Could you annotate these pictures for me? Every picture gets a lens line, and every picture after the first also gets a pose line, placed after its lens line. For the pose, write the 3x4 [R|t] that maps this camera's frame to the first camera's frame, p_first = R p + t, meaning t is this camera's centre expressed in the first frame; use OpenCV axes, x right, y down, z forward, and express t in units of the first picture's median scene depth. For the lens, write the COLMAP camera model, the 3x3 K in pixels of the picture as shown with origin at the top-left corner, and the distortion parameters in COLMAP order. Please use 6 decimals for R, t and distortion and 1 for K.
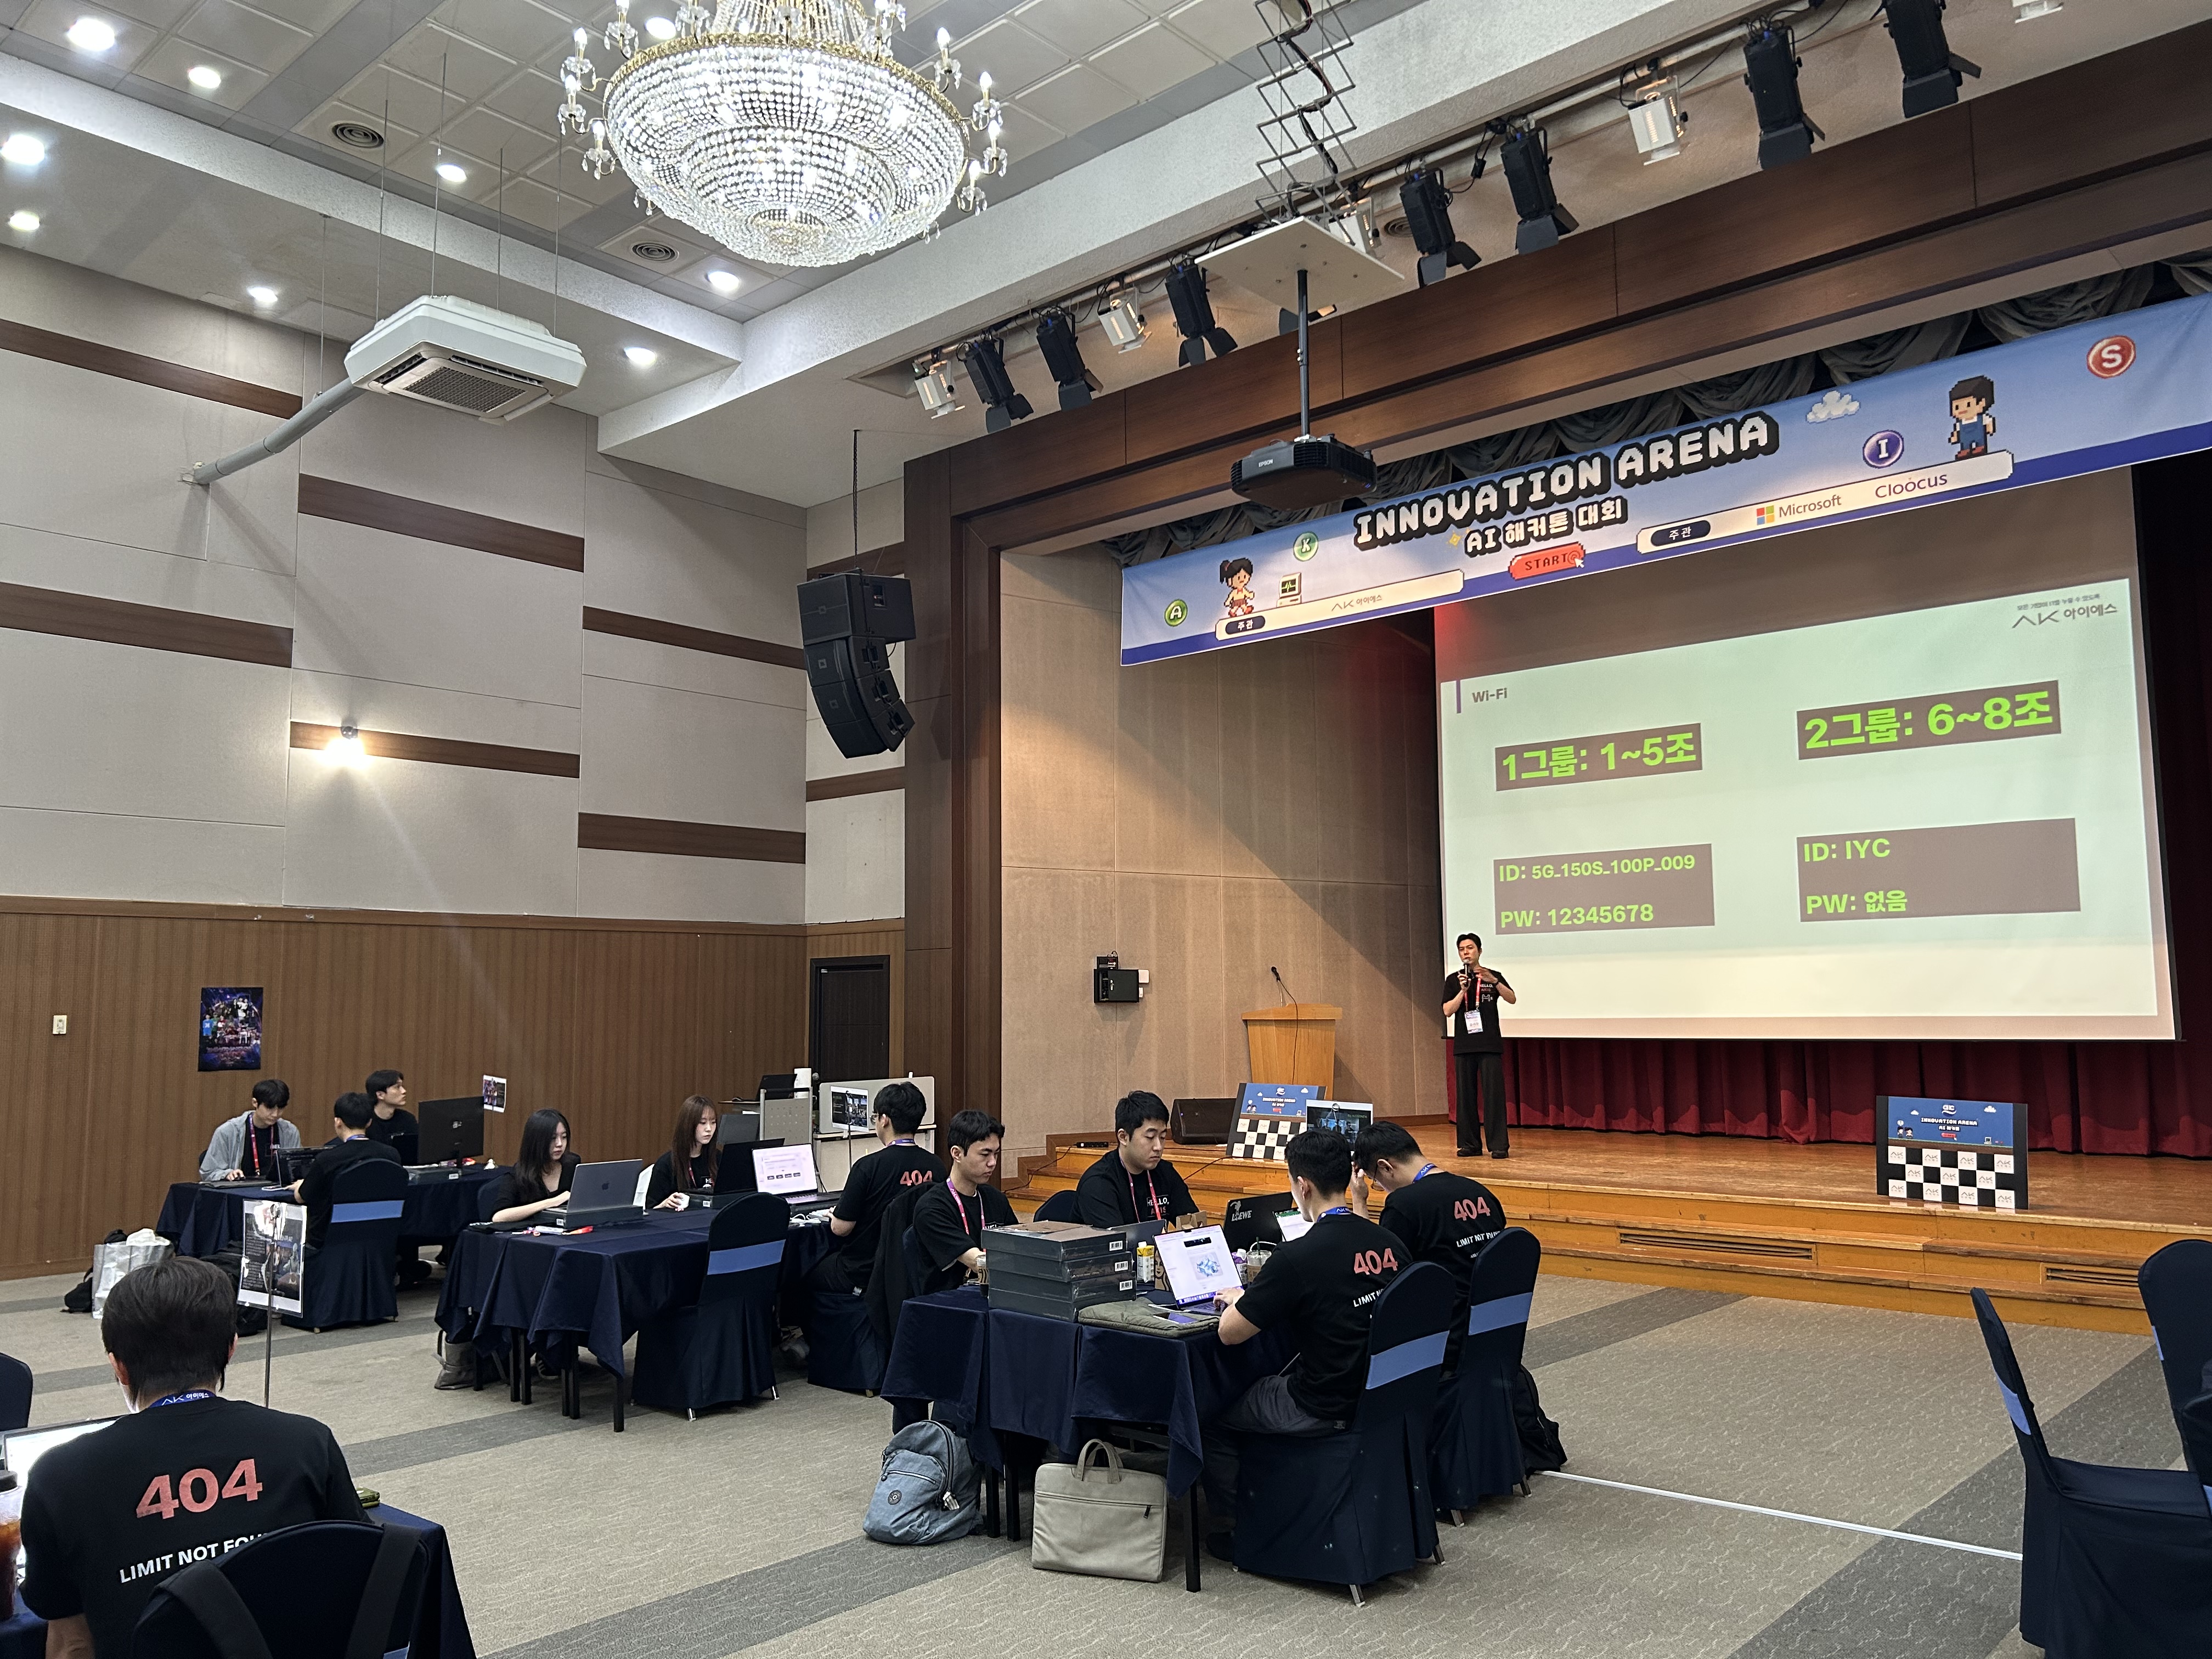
lens RADIAL K [[1652.6, 0, 1091.6], [0, 1652.6, 837.9], [0, 0, 1]] dist [0.040953, -0.061472]
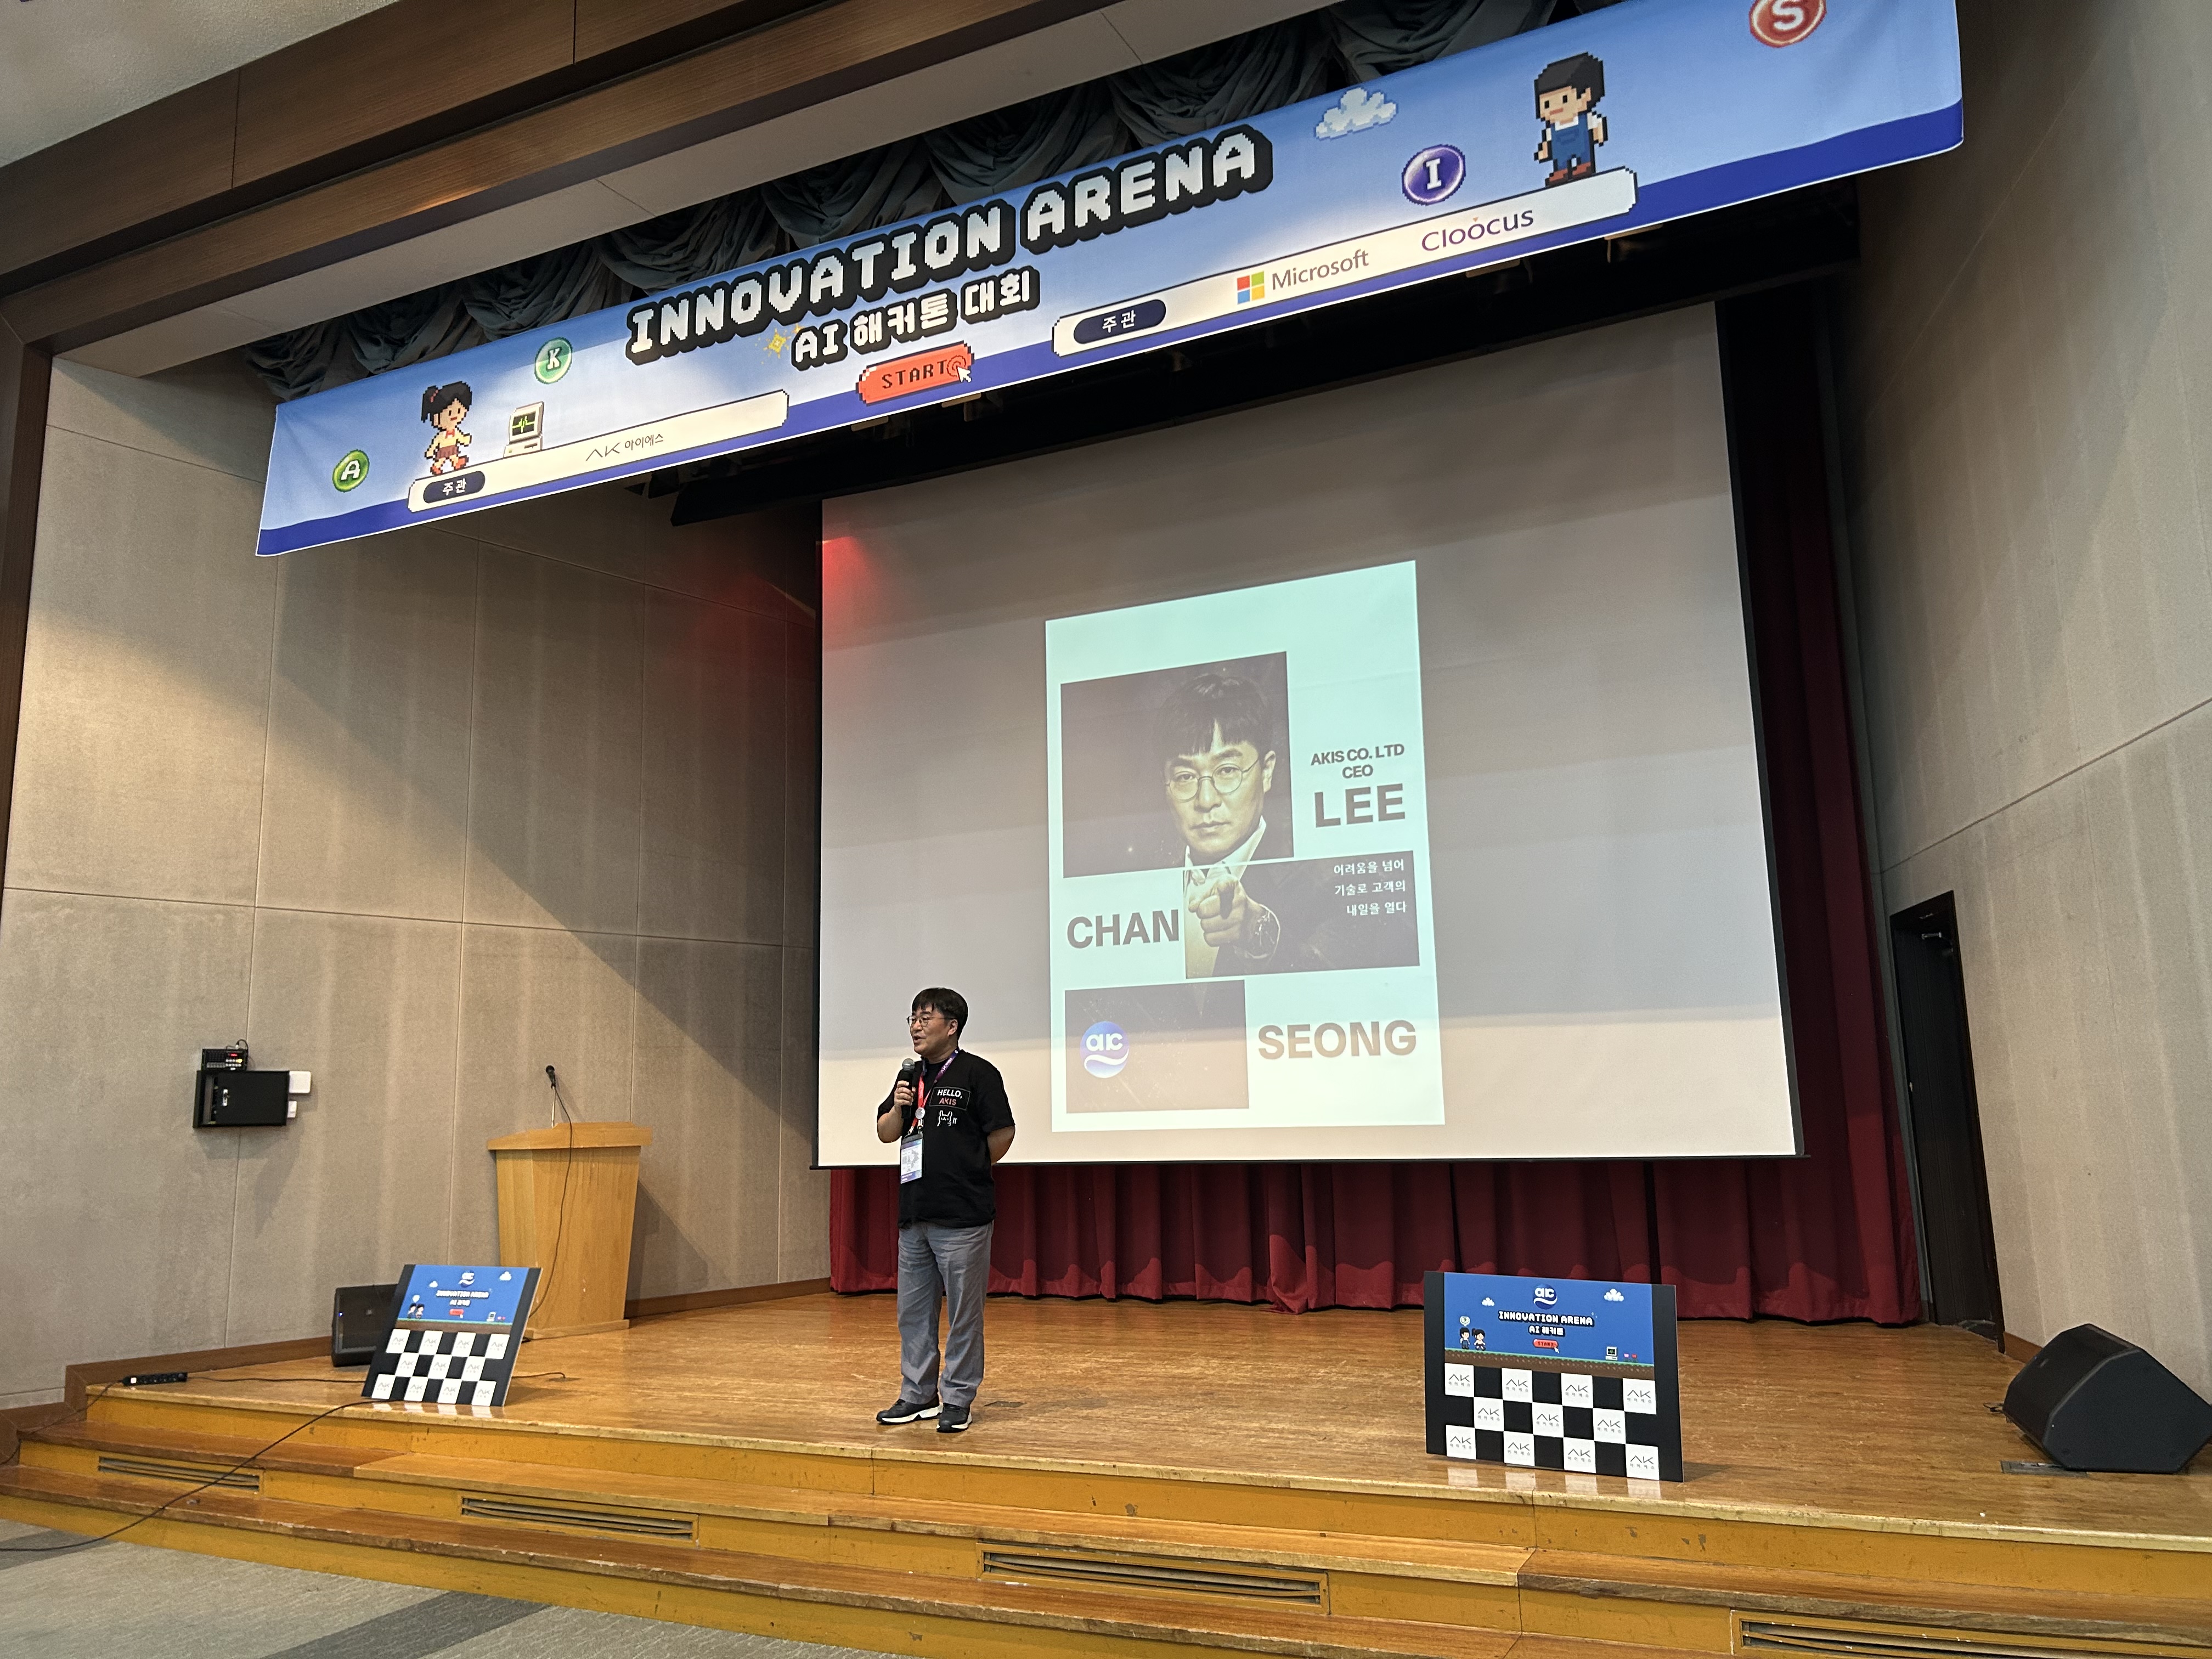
lens RADIAL K [[1652.6, 0, 1113.5], [0, 1652.6, 820.1], [0, 0, 1]] dist [0.040953, -0.061472]
pose [[0.955942, 0.036880, 0.291231, 0.156102], [-0.014209, 0.996727, -0.079578, 0.037489], [-0.293213, 0.071933, 0.953337, 0.374391]]
